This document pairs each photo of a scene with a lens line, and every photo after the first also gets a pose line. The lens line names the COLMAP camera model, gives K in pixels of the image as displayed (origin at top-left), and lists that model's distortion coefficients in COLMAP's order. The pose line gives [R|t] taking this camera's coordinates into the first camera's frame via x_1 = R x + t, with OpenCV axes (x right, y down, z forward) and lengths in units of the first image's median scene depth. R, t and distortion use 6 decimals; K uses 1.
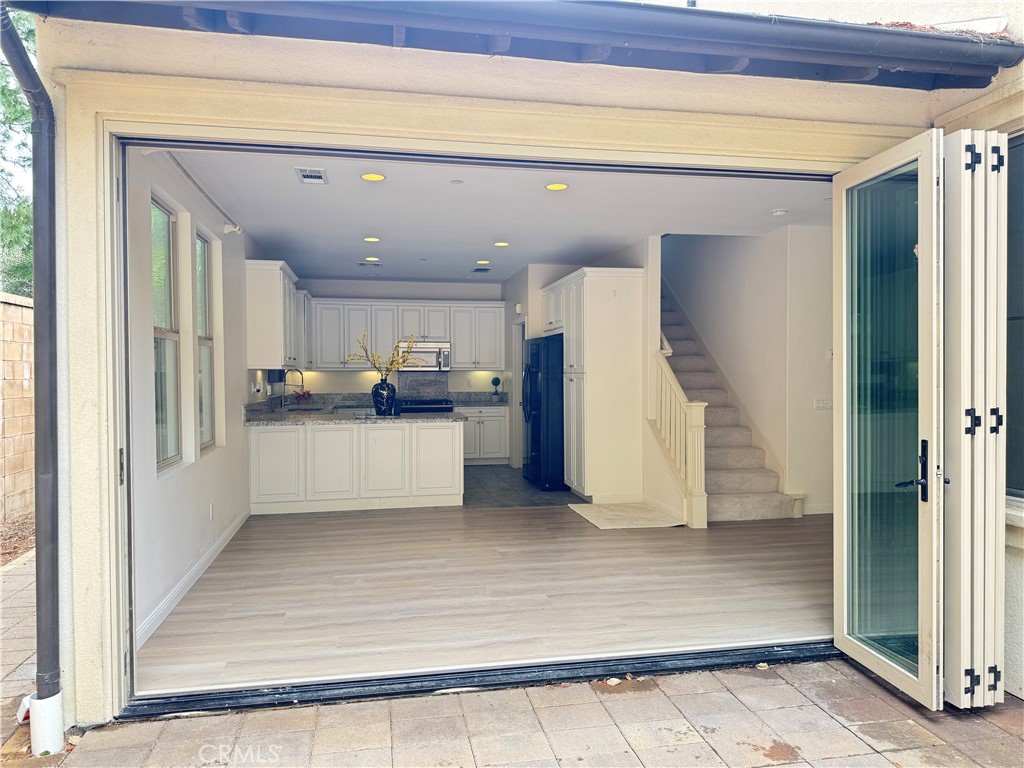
lens RADIAL K [[704.4, 0, 517.9], [0, 704.4, 386.7], [0, 0, 1]] dist [0.001833, -0.006882]
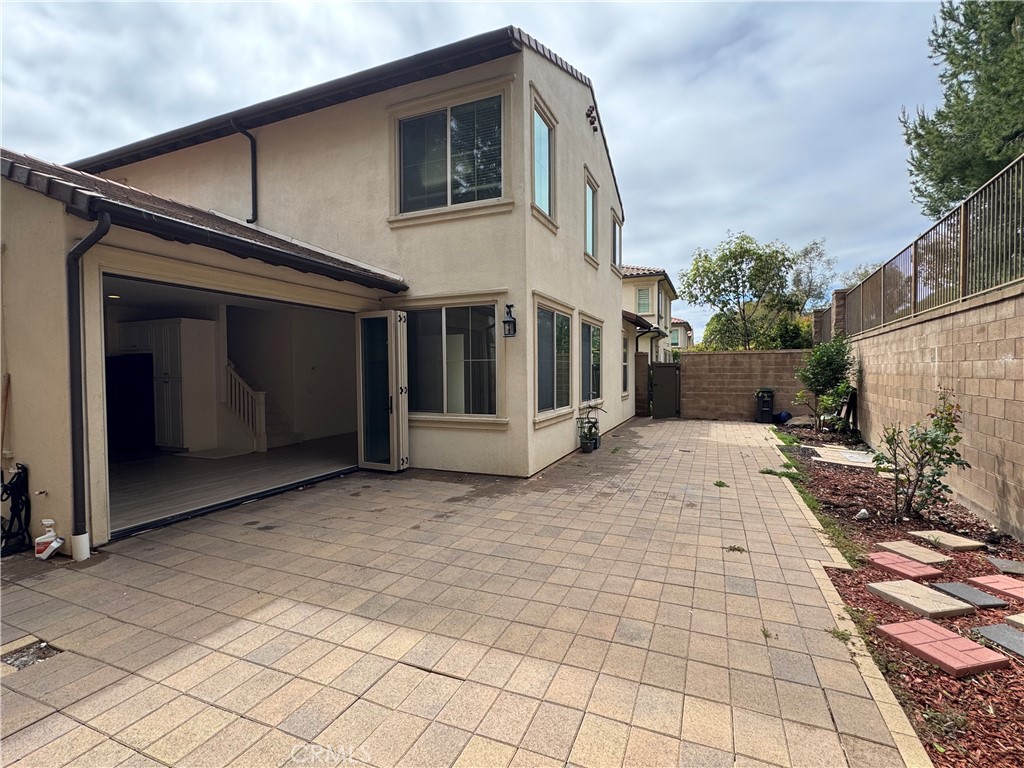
lens RADIAL K [[478.7, 0, 510.2], [0, 478.7, 385.3], [0, 0, 1]] dist [-0.003841, 0.000428]
pose [[0.565705, -0.025691, 0.824207, -0.444532], [0.022277, 0.999626, 0.015869, -0.001932], [-0.824307, 0.009384, 0.566066, -0.358796]]
